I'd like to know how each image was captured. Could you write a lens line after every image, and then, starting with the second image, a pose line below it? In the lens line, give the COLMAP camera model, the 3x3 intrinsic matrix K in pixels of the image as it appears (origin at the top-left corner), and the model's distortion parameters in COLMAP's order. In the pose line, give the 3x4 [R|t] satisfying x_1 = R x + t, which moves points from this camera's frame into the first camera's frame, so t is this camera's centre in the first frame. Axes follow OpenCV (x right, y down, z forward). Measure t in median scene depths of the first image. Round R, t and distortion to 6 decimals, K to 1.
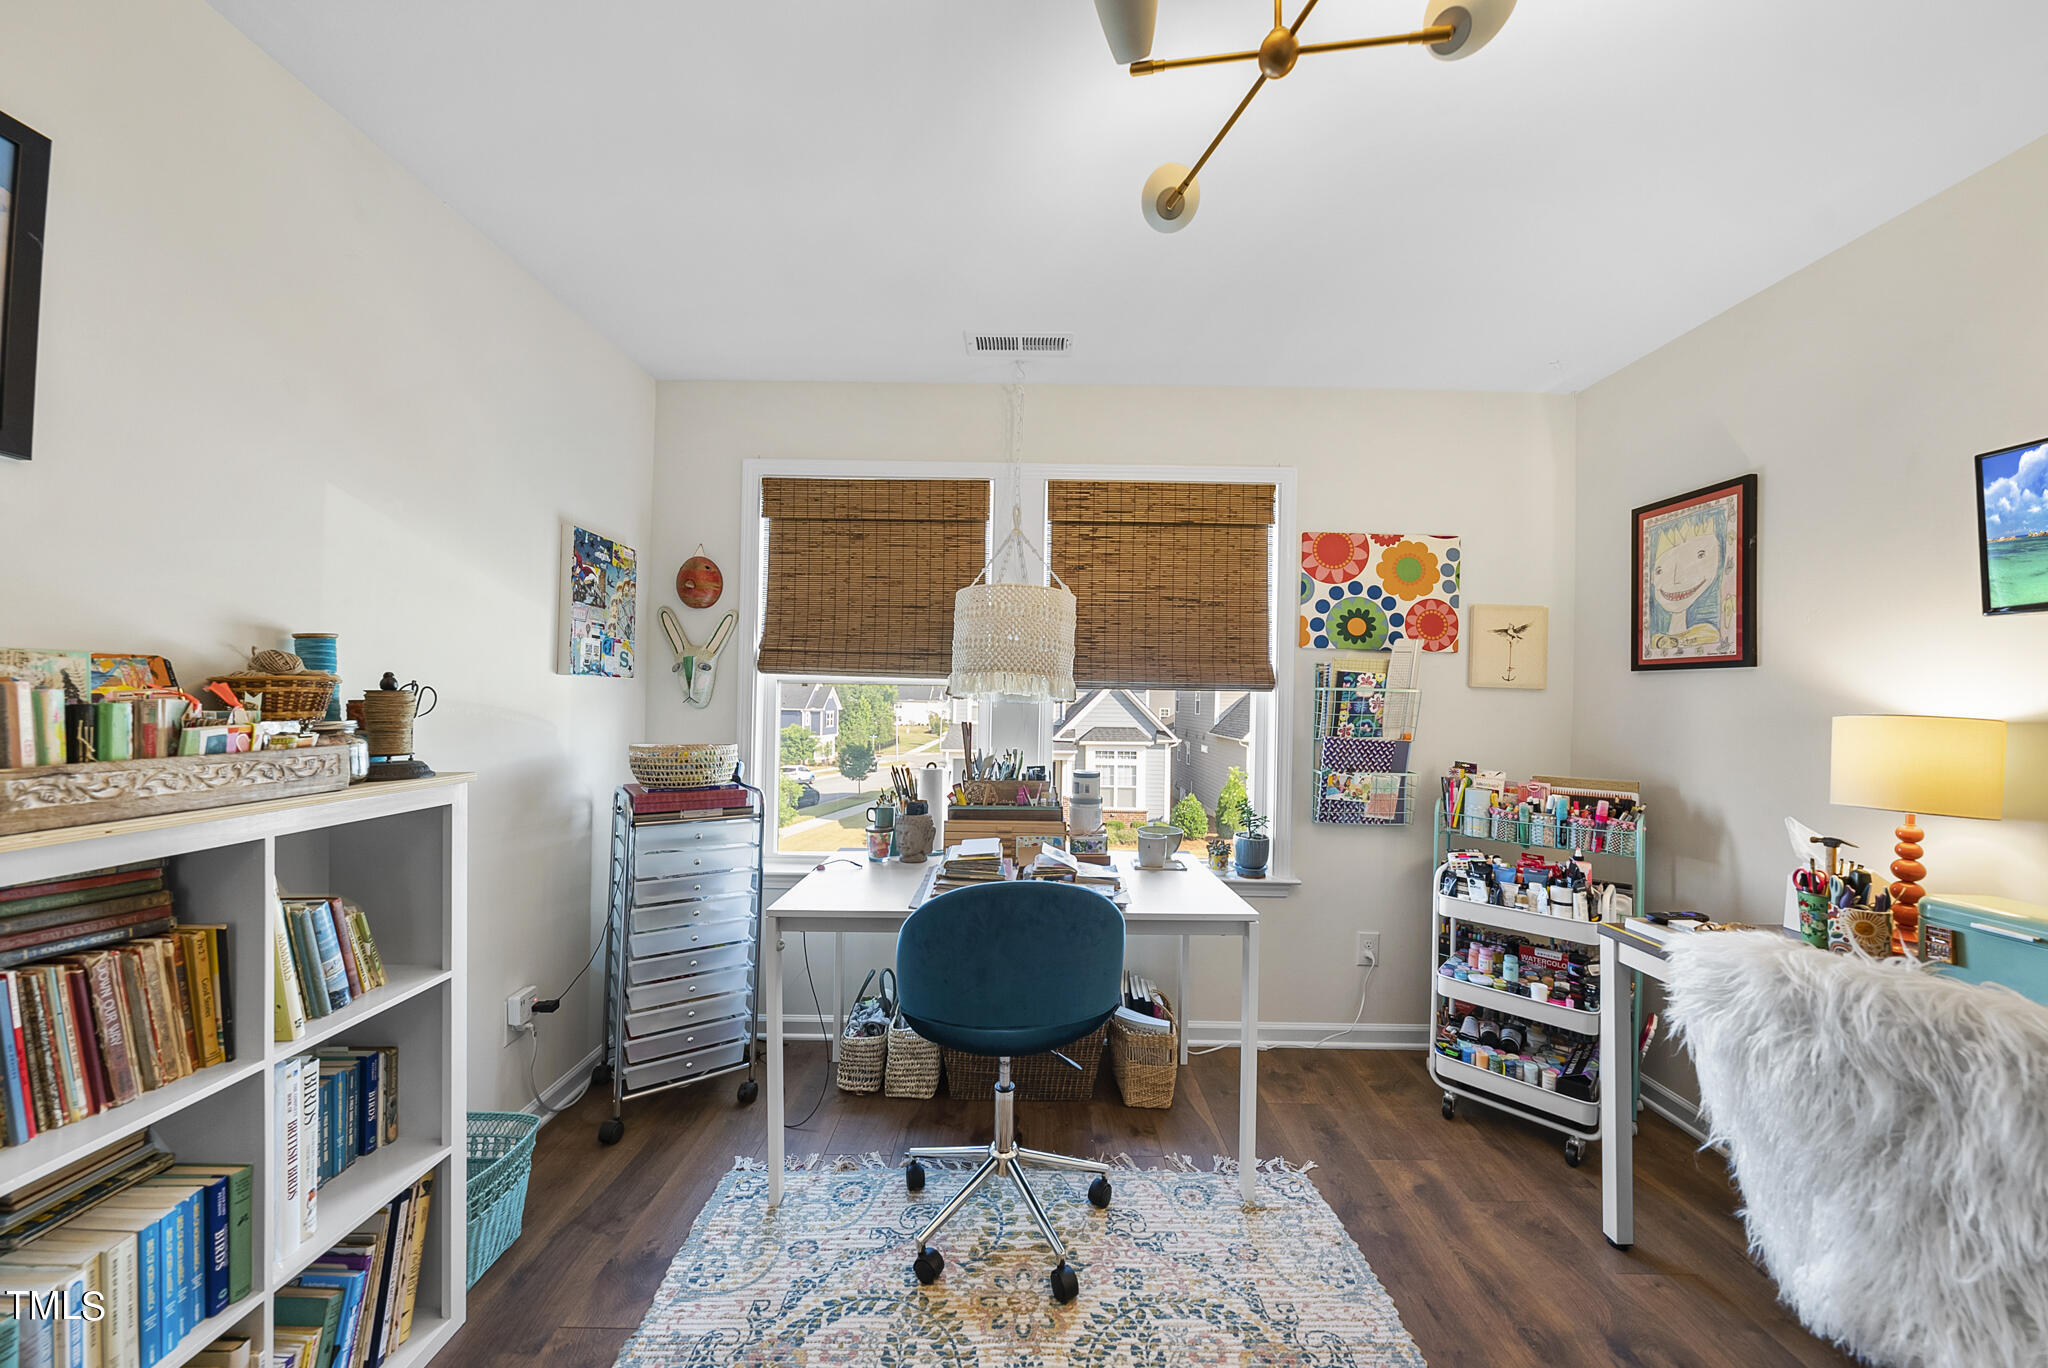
lens RADIAL K [[705.6, 0, 1026.8], [0, 705.6, 674.2], [0, 0, 1]] dist [-0.002501, 0.000344]
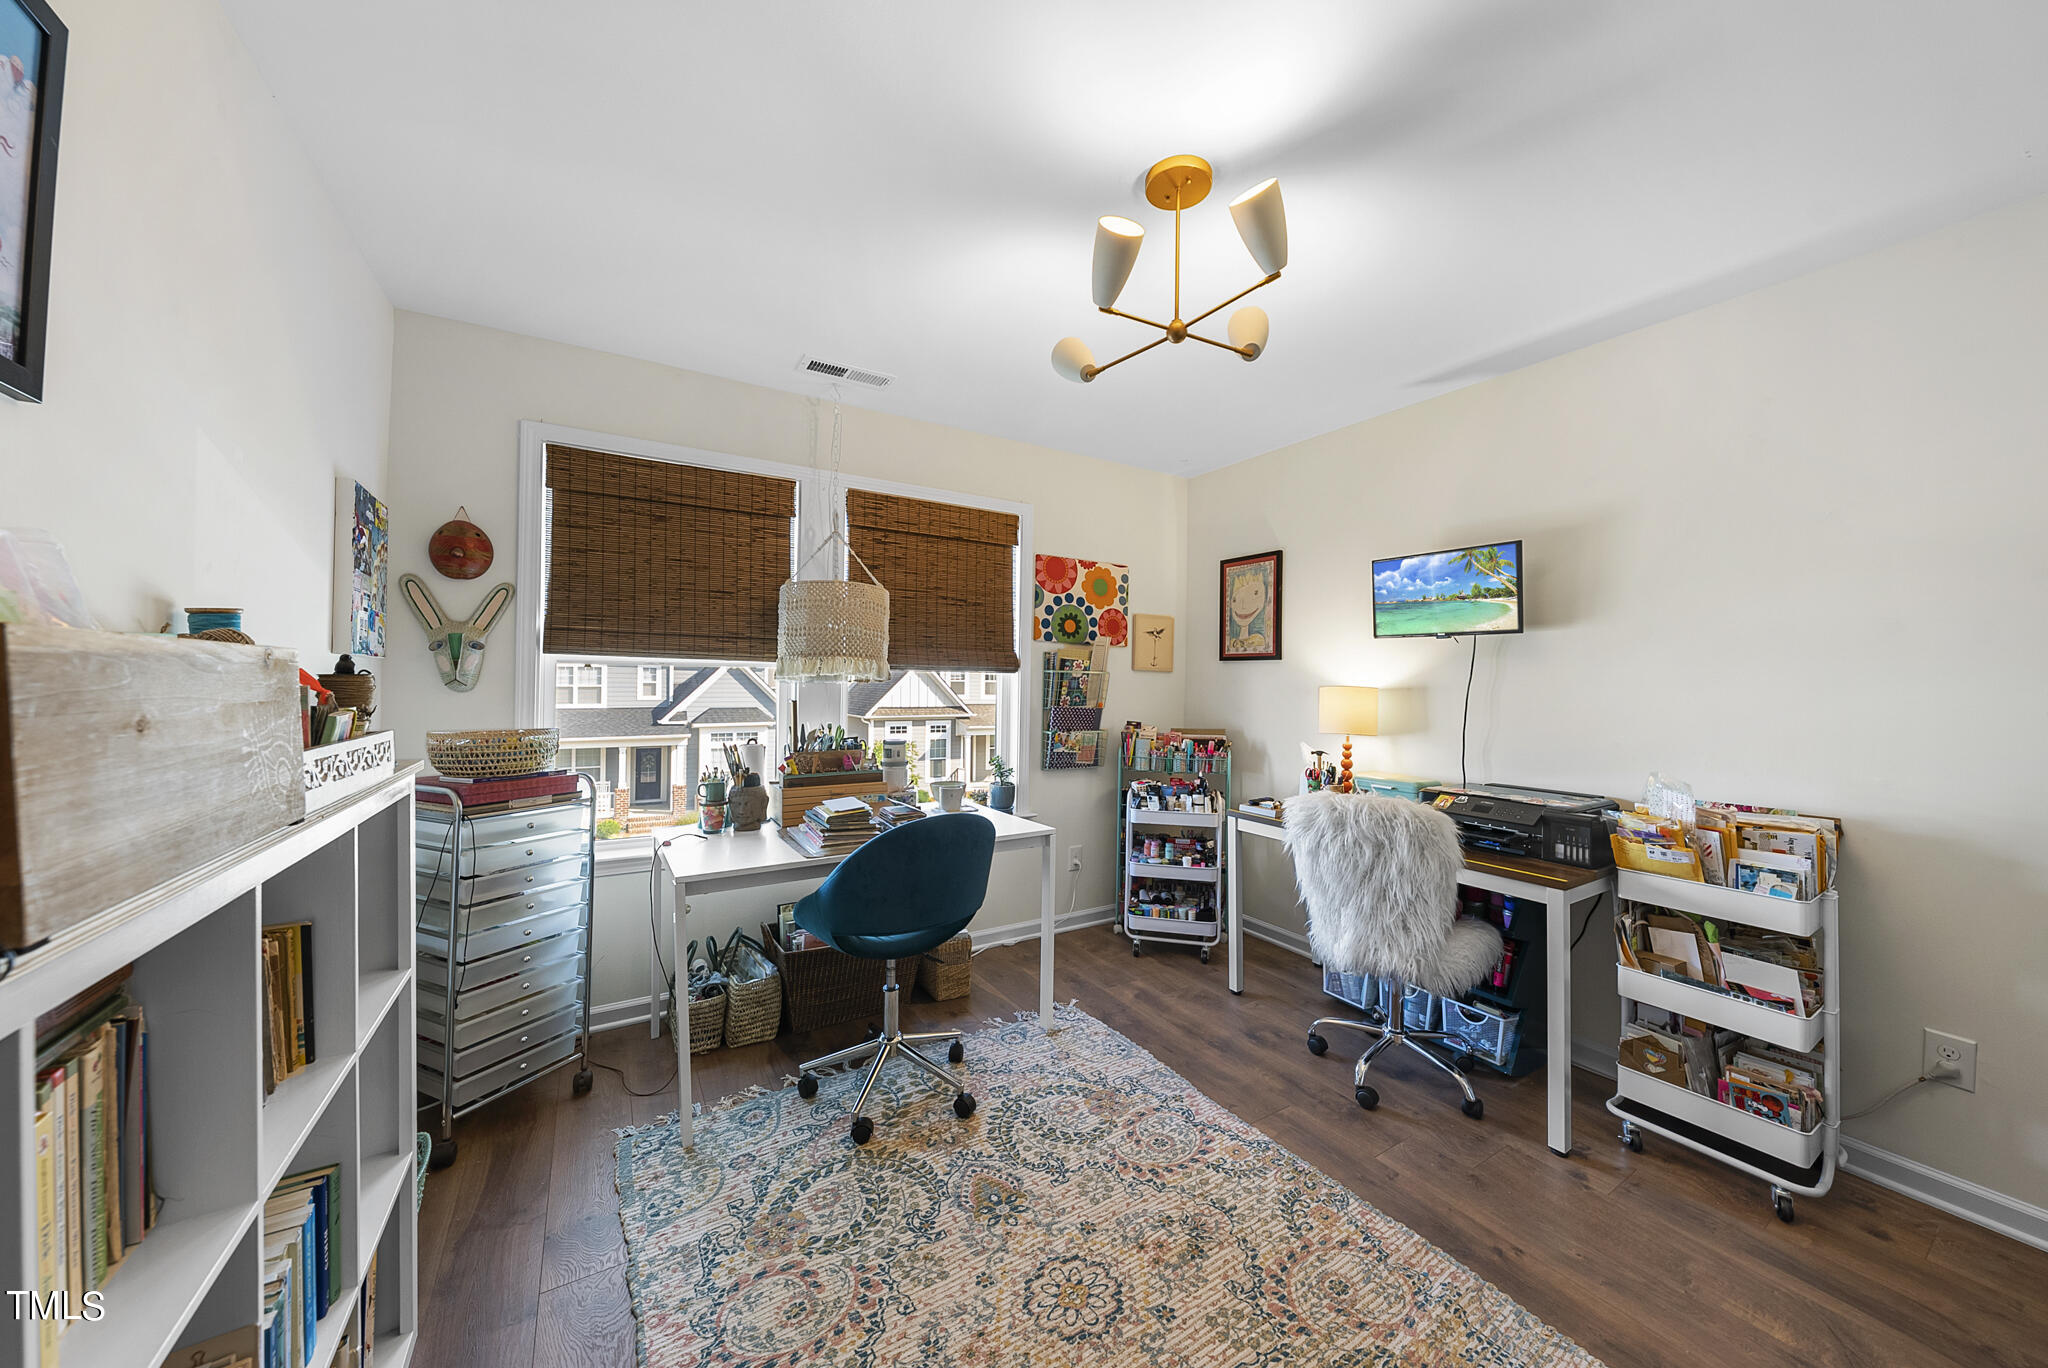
lens RADIAL K [[705.6, 0, 1022.3], [0, 705.6, 650.1], [0, 0, 1]] dist [-0.002501, 0.000344]
pose [[0.854041, 0.017397, 0.519914, -0.398862], [-0.015462, 0.999848, -0.008058, -0.009670], [-0.519975, -0.001157, 0.854181, -0.158731]]
